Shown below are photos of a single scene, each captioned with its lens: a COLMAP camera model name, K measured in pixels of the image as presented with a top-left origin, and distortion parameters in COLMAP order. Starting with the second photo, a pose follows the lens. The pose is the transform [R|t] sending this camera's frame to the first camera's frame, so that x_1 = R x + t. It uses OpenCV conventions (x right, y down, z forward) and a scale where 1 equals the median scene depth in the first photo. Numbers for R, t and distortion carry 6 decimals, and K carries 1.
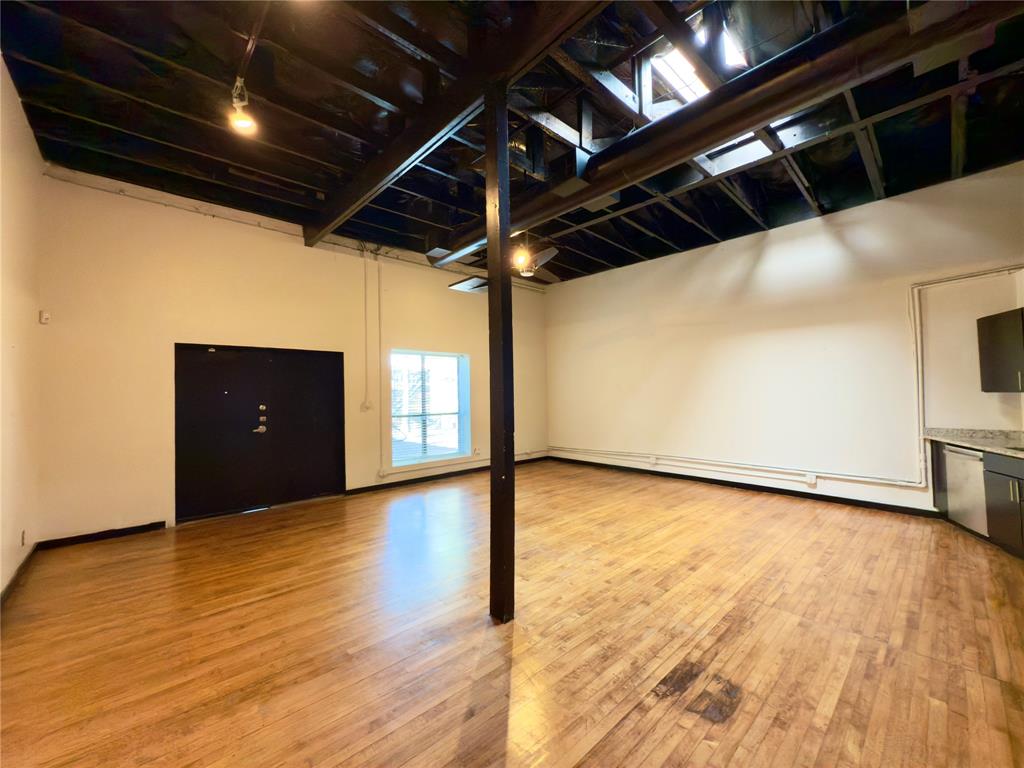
lens RADIAL K [[405.6, 0, 512.7], [0, 405.6, 389.0], [0, 0, 1]] dist [-0.000319, -0.000059]
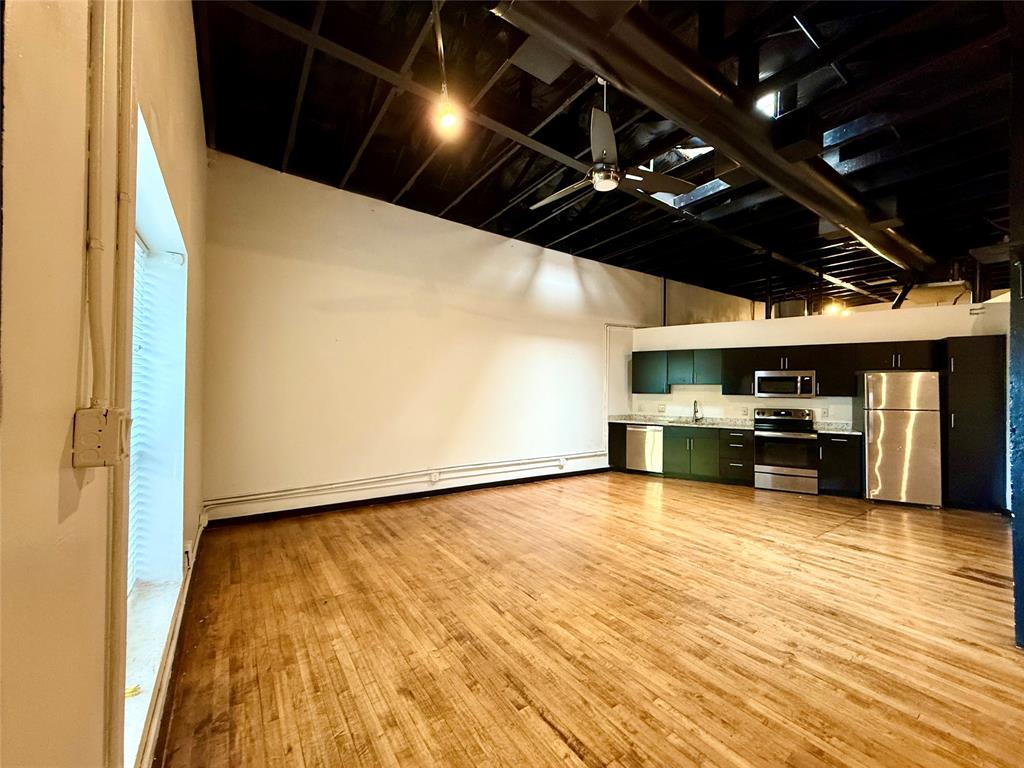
lens RADIAL K [[408.3, 0, 508.9], [0, 408.3, 386.5], [0, 0, 1]] dist [-0.000622, -0.000193]
pose [[0.148060, 0.025587, 0.988647, -0.623325], [-0.024217, 0.999459, -0.022240, 0.027693], [-0.988682, -0.020649, 0.148599, 1.153793]]
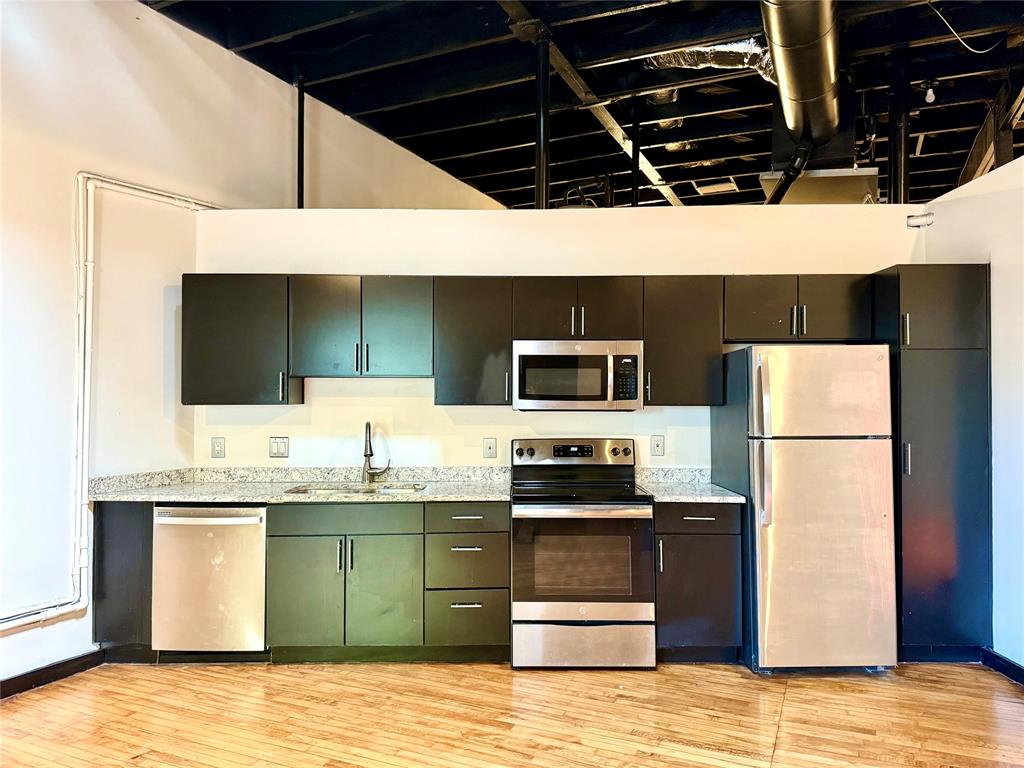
lens RADIAL K [[723.8, 0, 512.0], [0, 723.8, 384.0], [0, 0, 1]] dist [0.000824, 0.000885]
pose [[-0.388300, 0.039012, 0.920707, 0.047886], [-0.006716, 0.998957, -0.045160, 0.020684], [-0.921508, -0.023719, -0.387633, 0.881455]]
